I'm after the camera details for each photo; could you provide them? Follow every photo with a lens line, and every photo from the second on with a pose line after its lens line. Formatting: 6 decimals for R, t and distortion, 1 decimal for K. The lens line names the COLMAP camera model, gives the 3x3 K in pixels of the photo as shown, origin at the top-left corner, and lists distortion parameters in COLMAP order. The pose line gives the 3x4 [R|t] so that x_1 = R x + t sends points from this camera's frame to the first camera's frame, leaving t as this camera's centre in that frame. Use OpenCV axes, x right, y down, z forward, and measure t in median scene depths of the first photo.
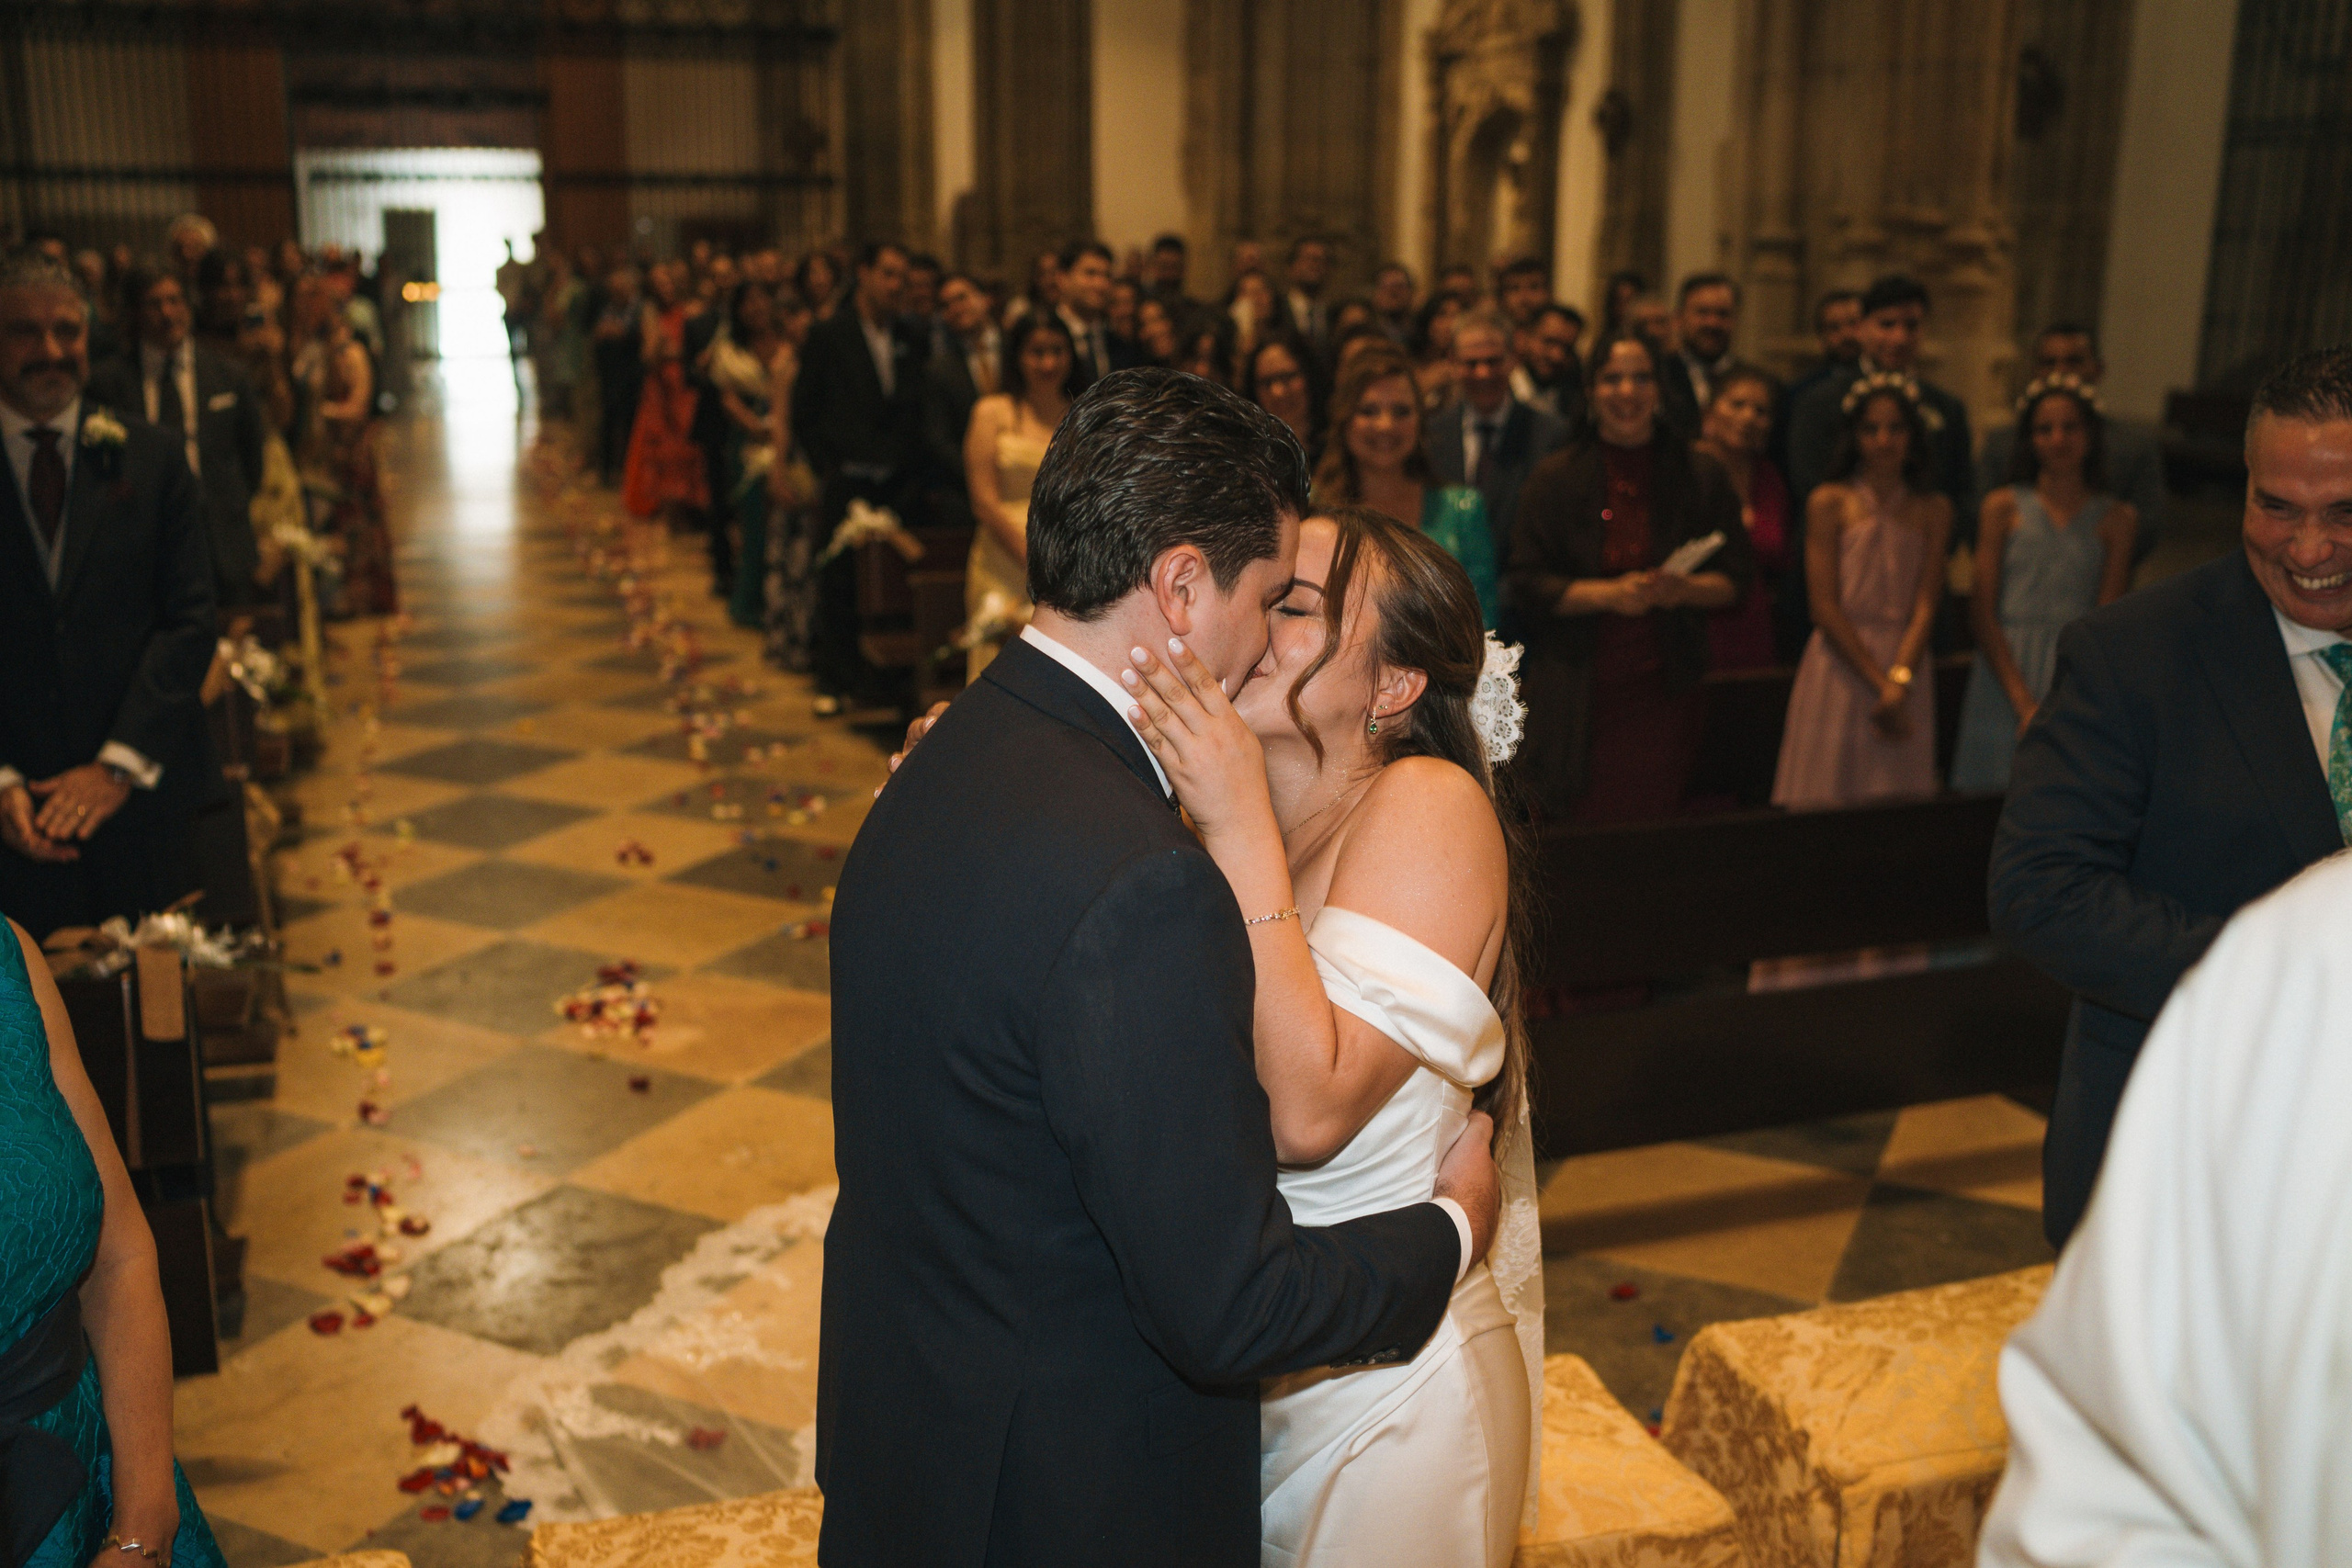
lens RADIAL K [[2347.0, 0, 1176.0], [0, 2347.0, 784.0], [0, 0, 1]] dist [-0.112092, 0.201885]
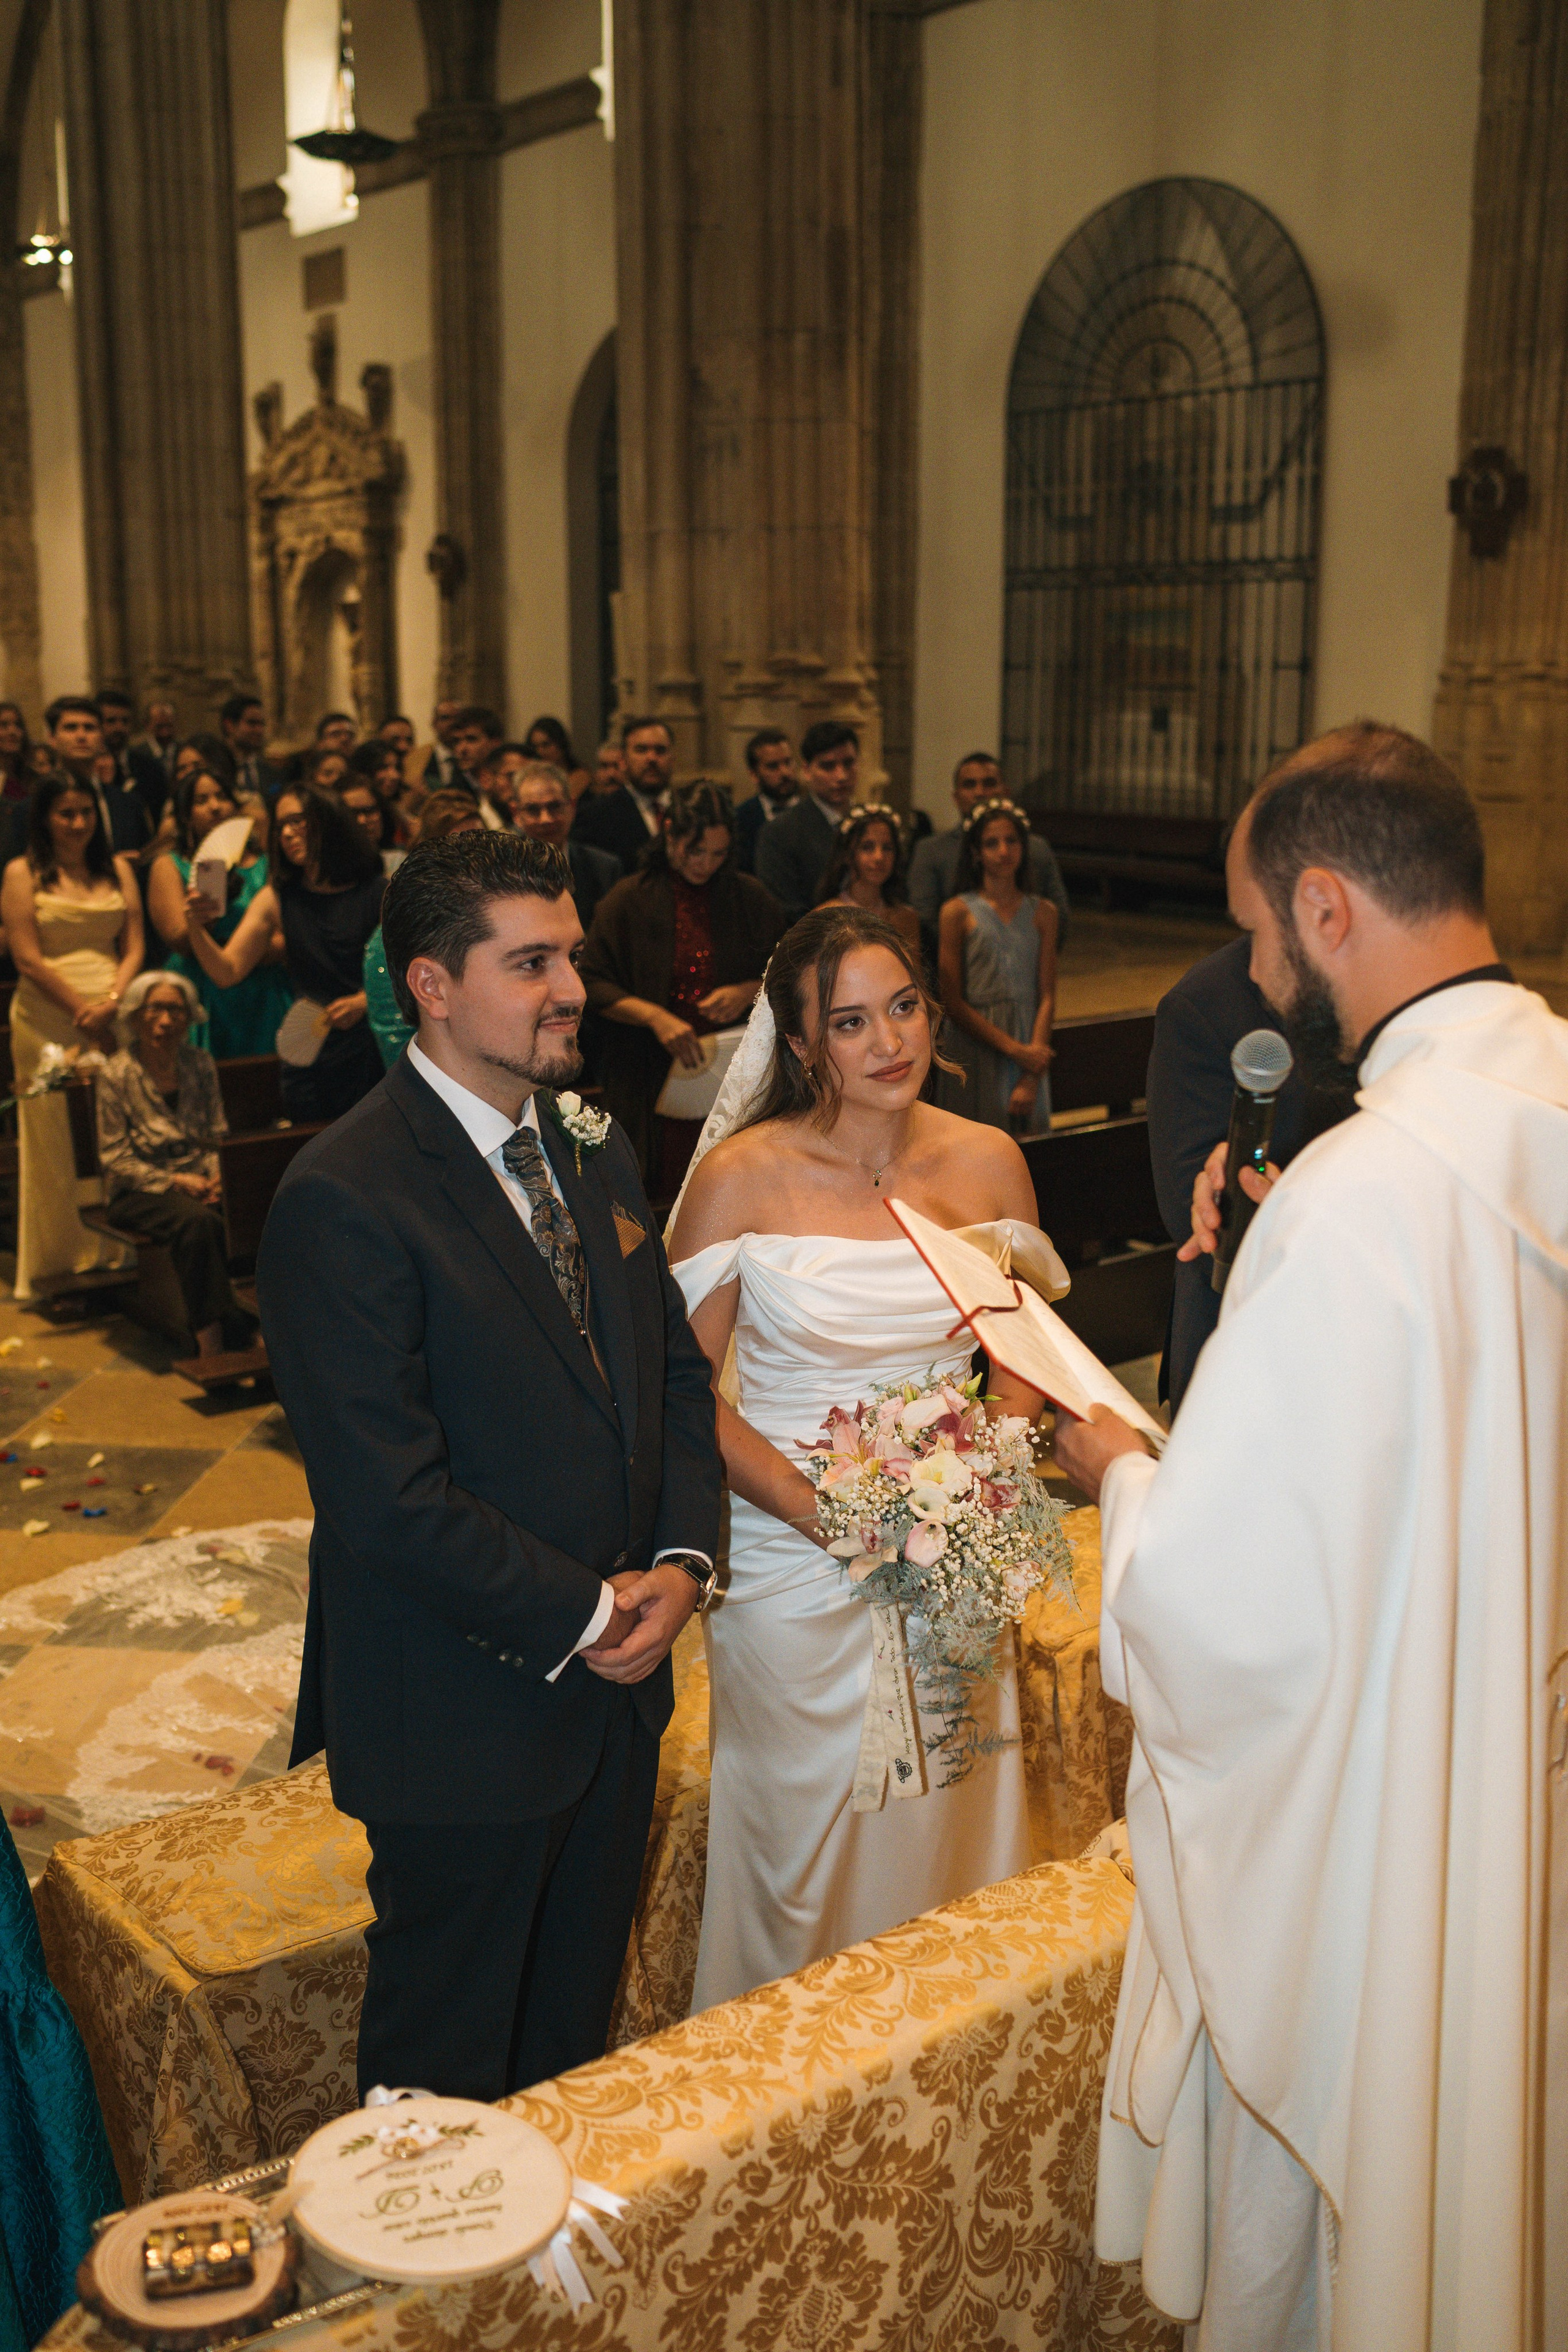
lens RADIAL K [[2342.5, 0, 832.1], [0, 2342.5, 1172.1], [0, 0, 1]] dist [-0.111042, 0.212174]
pose [[0.934912, -0.083632, 0.344884, -0.089435], [0.089773, 0.995961, -0.001841, 0.007411], [-0.343337, 0.032683, 0.938643, -0.071579]]
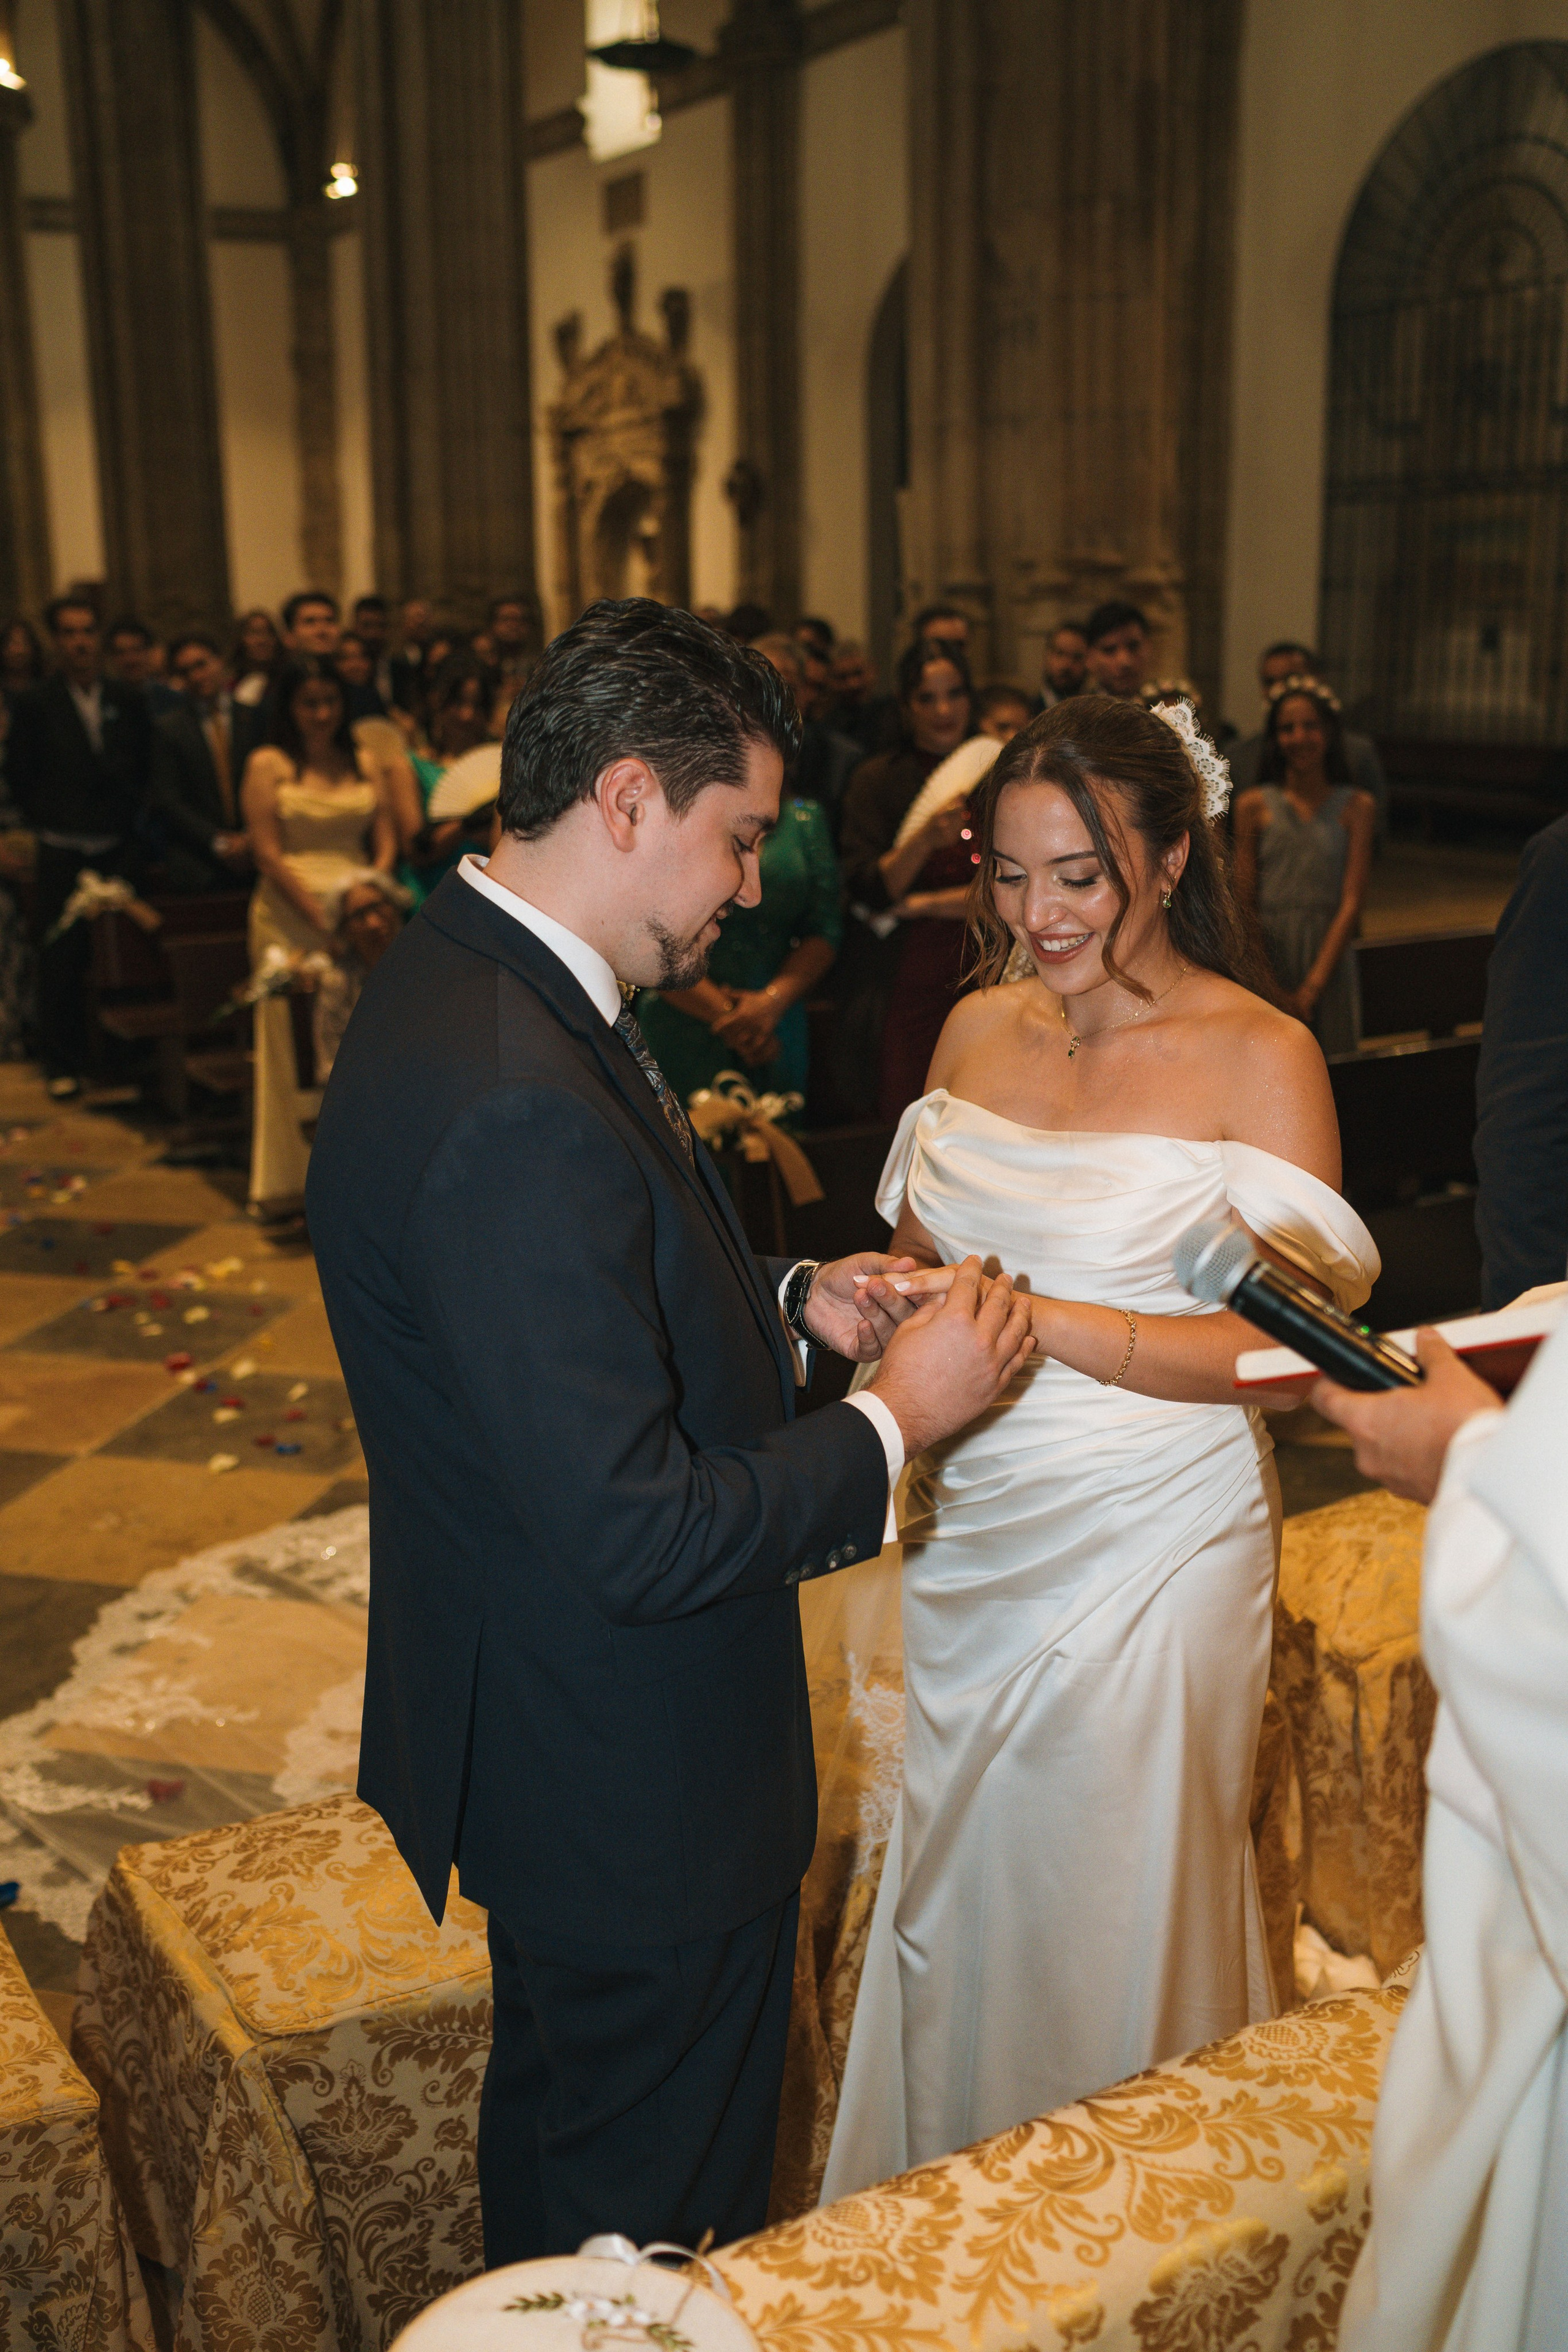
lens RADIAL K [[2347.2, 0, 797.9], [0, 2347.2, 1185.0], [0, 0, 1]] dist [-0.112092, 0.201885]
pose [[0.975845, -0.071706, 0.206359, -0.057231], [0.070683, 0.997423, 0.012334, 0.017160], [-0.206712, 0.002550, 0.978399, 0.000170]]
